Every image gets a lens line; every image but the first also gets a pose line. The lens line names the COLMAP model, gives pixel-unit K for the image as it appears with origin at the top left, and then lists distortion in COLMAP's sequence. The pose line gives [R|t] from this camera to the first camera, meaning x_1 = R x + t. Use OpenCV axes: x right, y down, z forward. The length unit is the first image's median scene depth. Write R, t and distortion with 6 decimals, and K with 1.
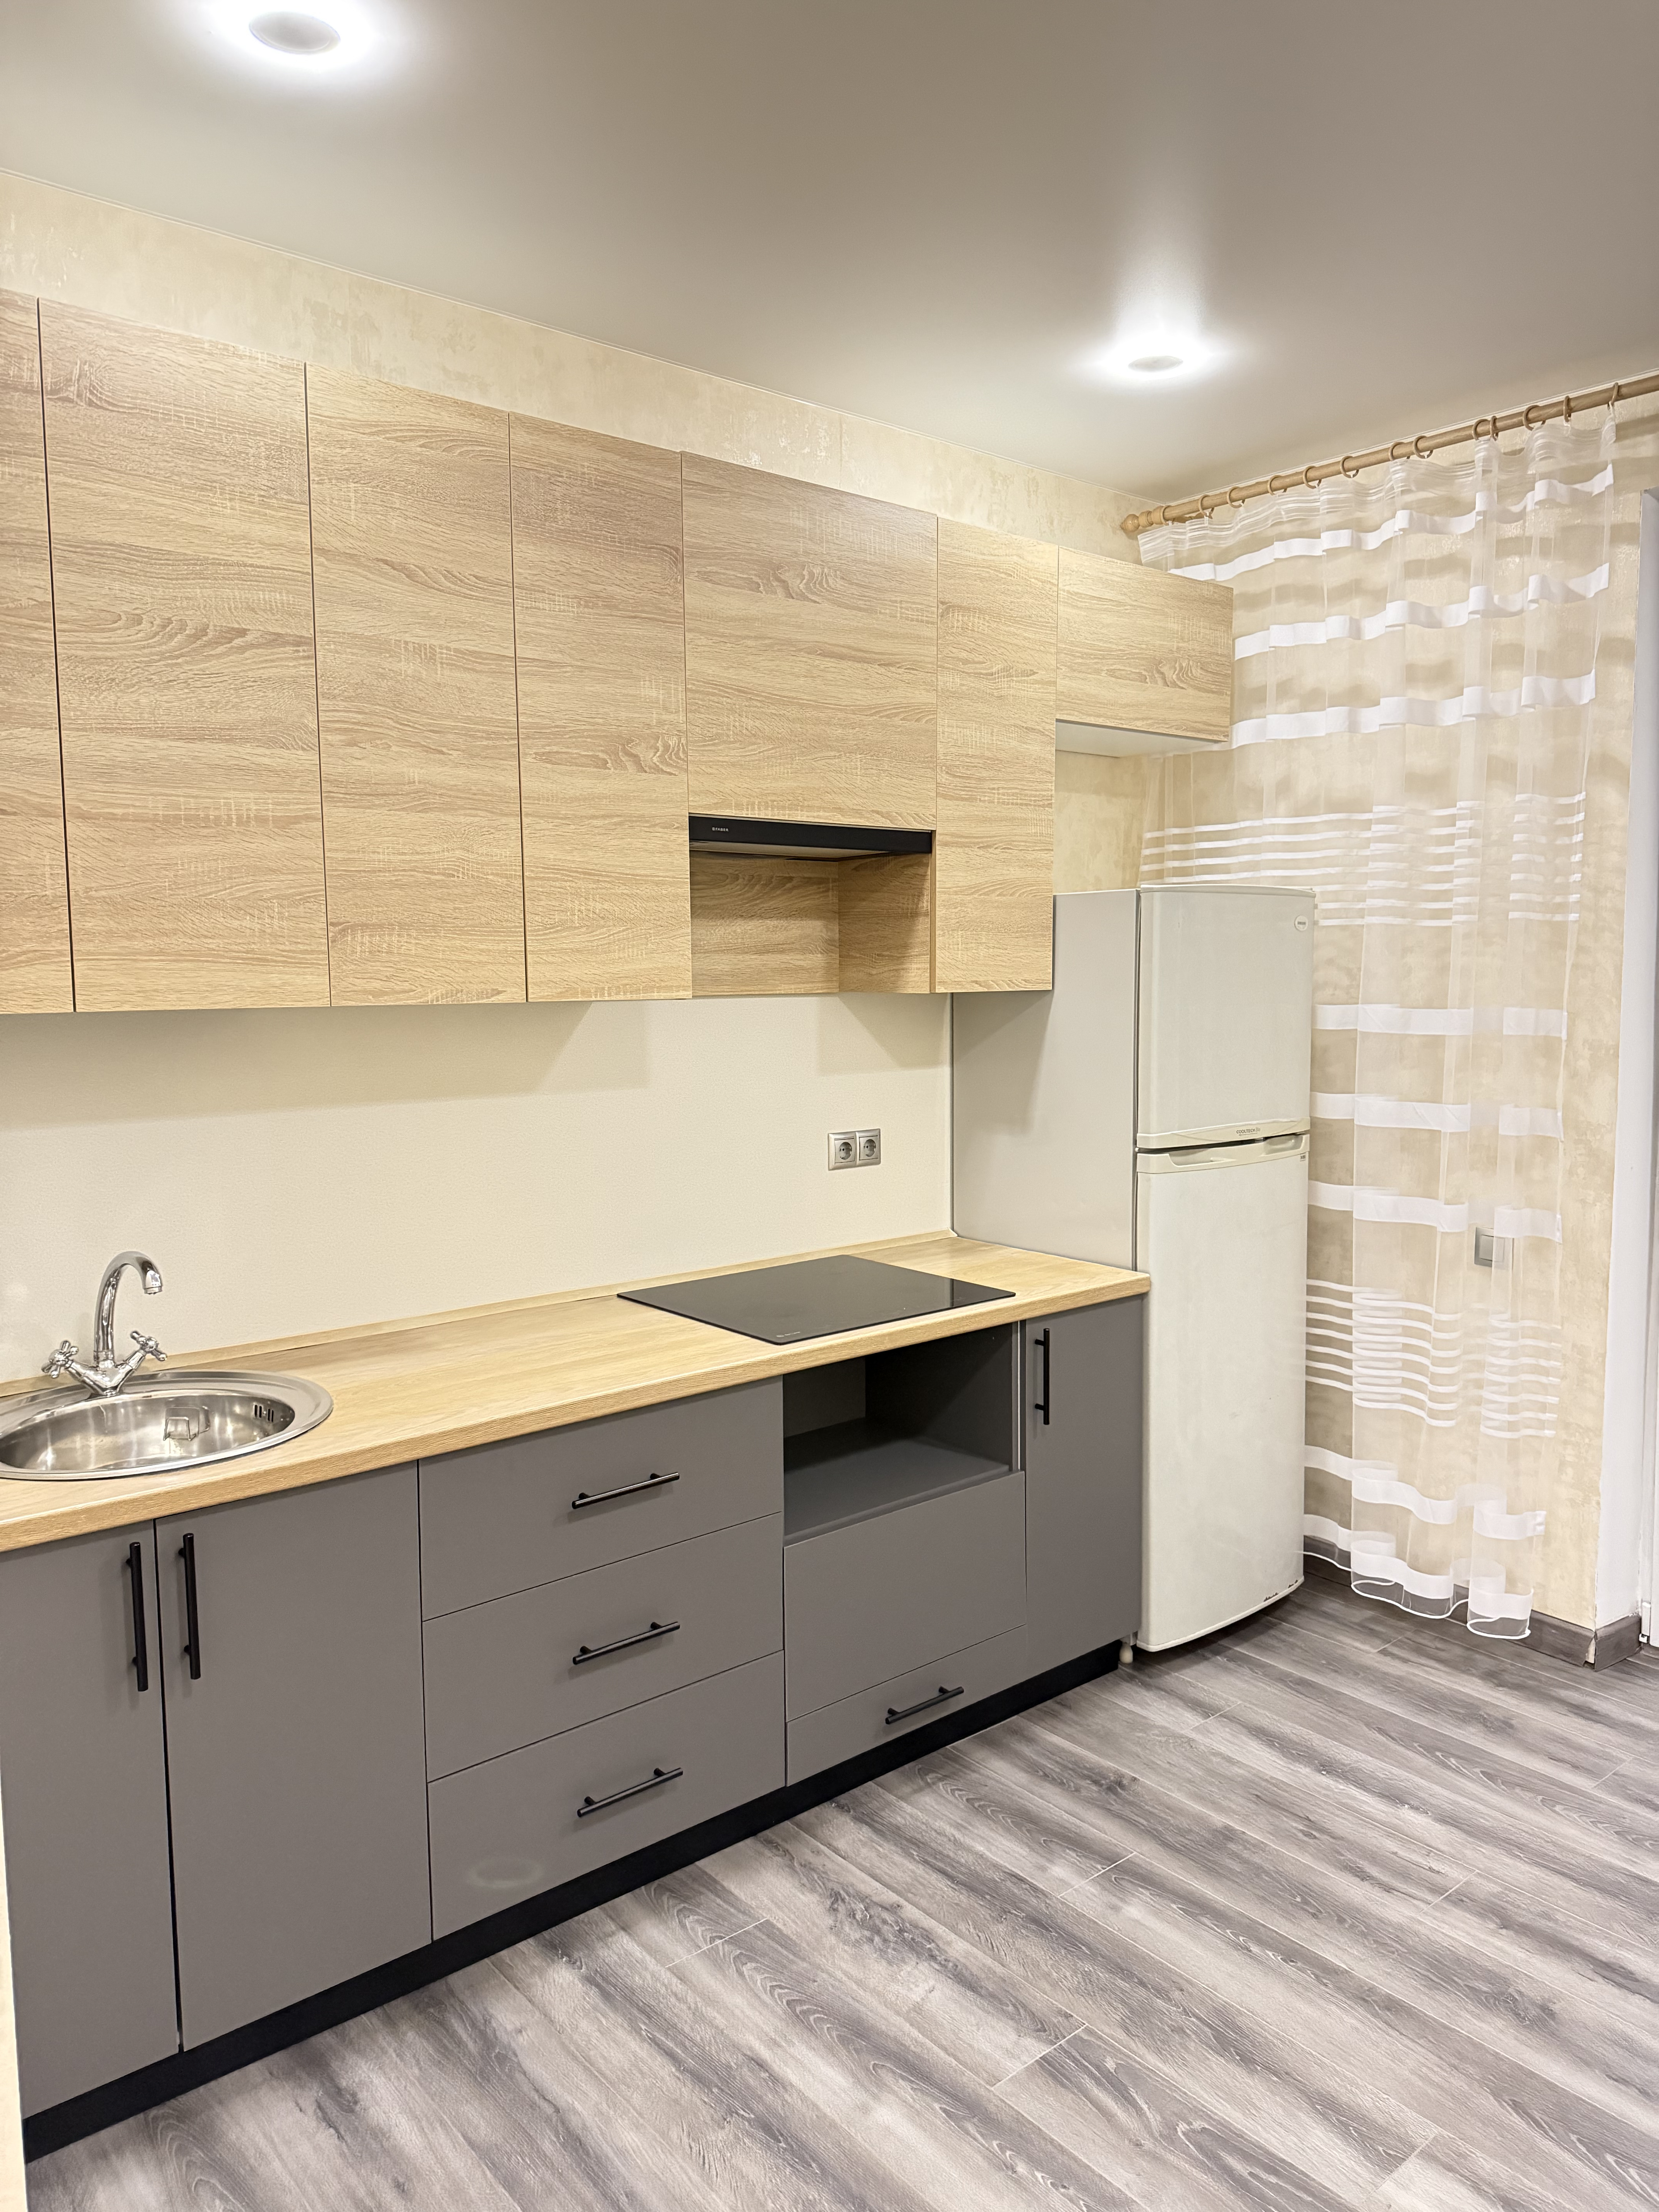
lens RADIAL K [[1578.4, 0, 819.0], [0, 1578.4, 1115.7], [0, 0, 1]] dist [0.054992, -0.055624]
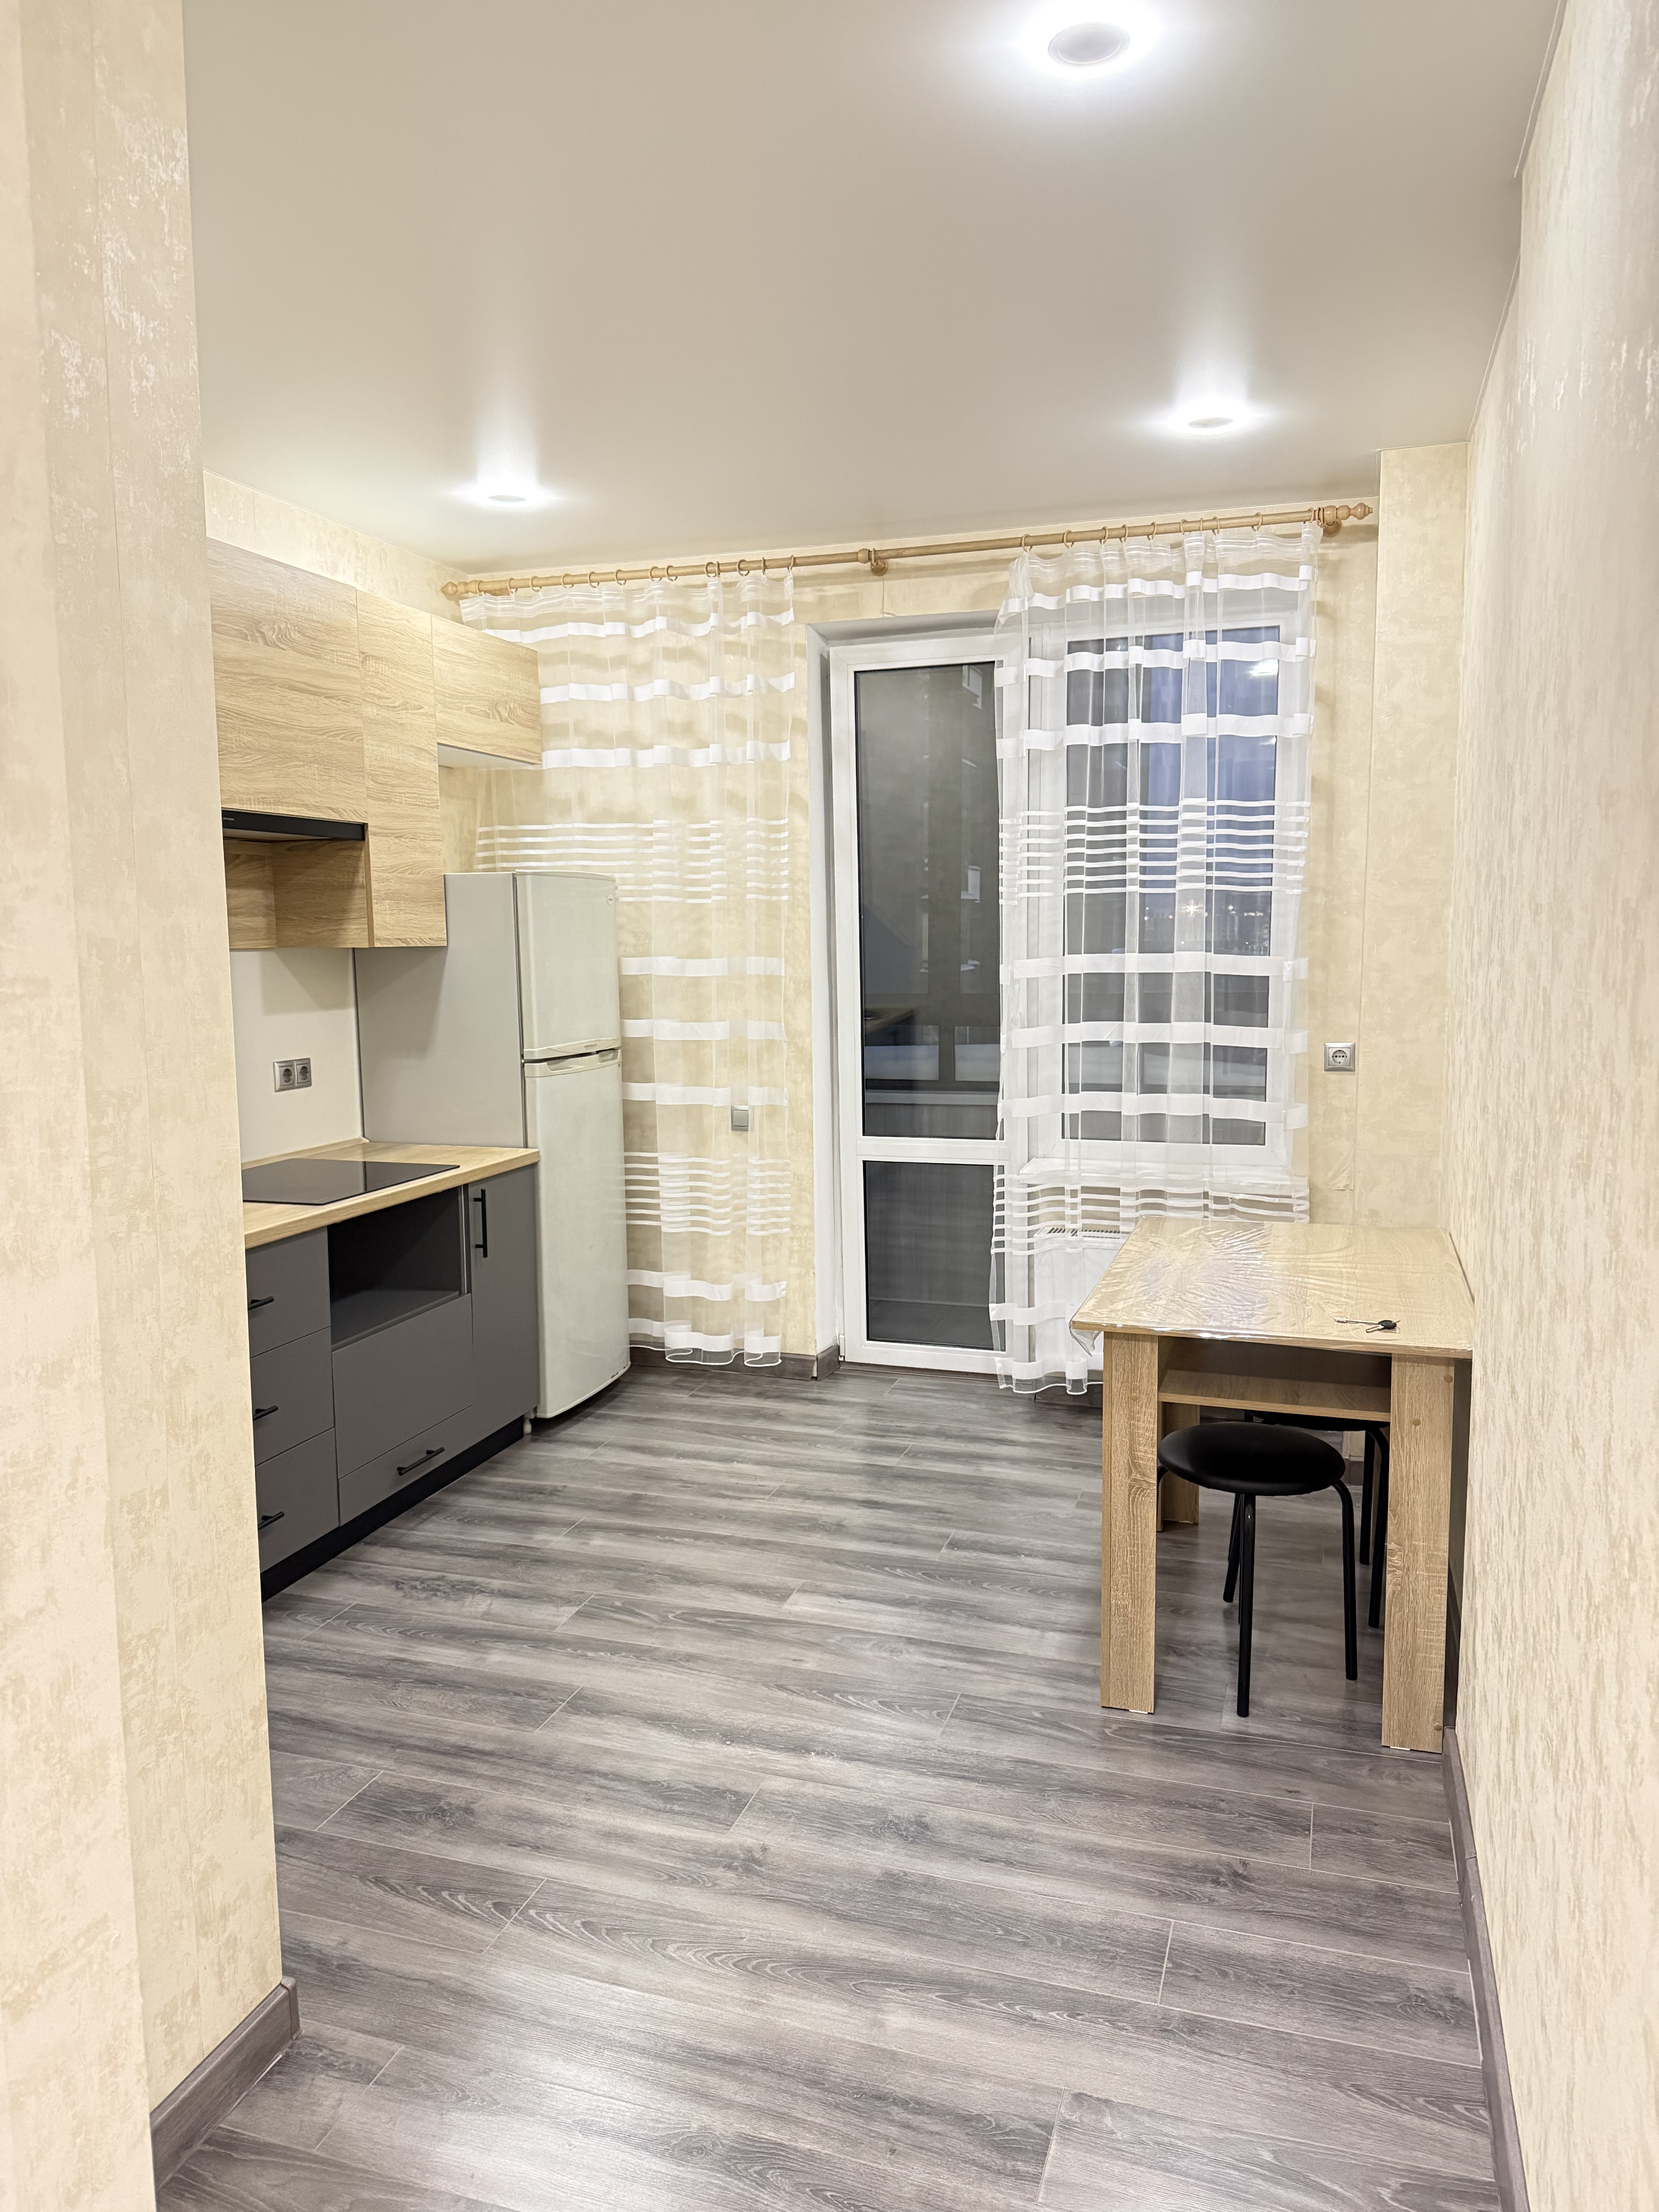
lens RADIAL K [[1578.4, 0, 822.0], [0, 1578.4, 1117.2], [0, 0, 1]] dist [0.054992, -0.055624]
pose [[0.850019, -0.060932, 0.523216, -0.309161], [0.052244, 0.998142, 0.031366, 0.041831], [-0.524155, 0.000673, 0.851623, -0.325958]]
